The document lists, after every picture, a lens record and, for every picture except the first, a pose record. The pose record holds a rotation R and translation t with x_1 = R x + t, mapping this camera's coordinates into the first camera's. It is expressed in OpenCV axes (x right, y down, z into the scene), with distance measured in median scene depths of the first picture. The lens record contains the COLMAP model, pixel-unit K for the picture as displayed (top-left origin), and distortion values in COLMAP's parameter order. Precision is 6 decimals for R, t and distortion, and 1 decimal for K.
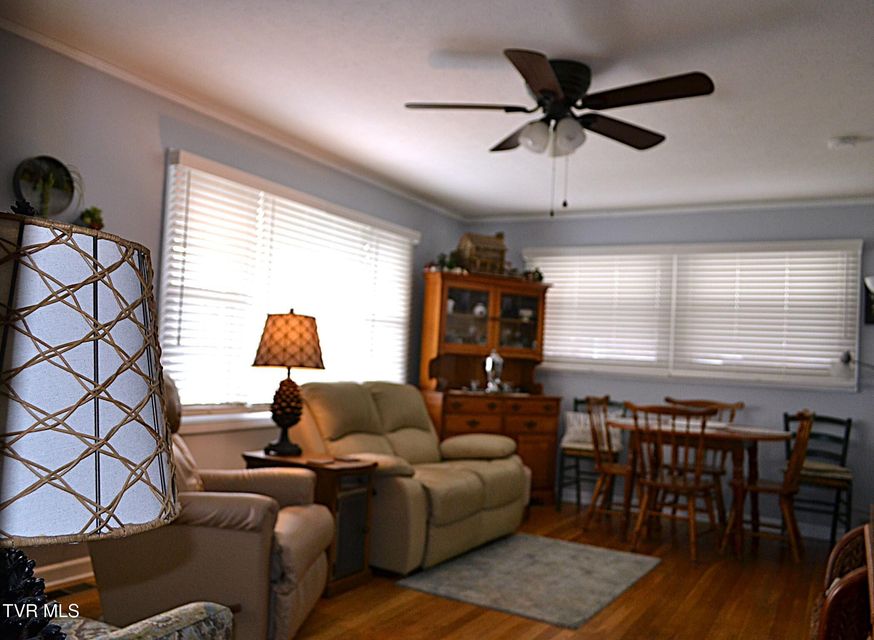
lens RADIAL K [[756.6, 0, 437.0], [0, 756.6, 320.0], [0, 0, 1]] dist [0.033769, -0.001120]
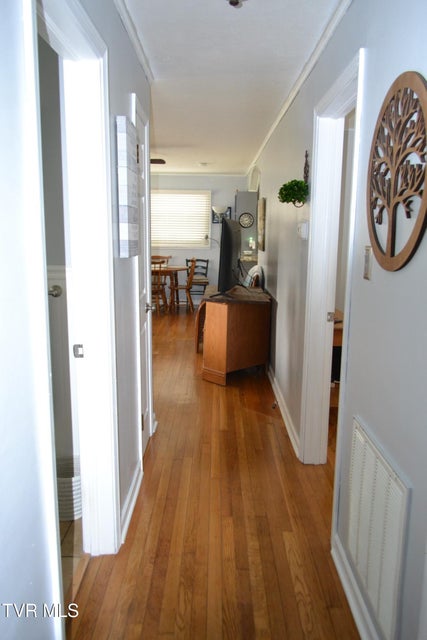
lens RADIAL K [[506.4, 0, 213.5], [0, 506.4, 320.0], [0, 0, 1]] dist [-0.009006, -0.002424]
pose [[0.881349, -0.129110, 0.454483, -0.293483], [0.015496, 0.969320, 0.245315, -0.105459], [-0.472211, -0.209165, 0.856310, -0.605439]]
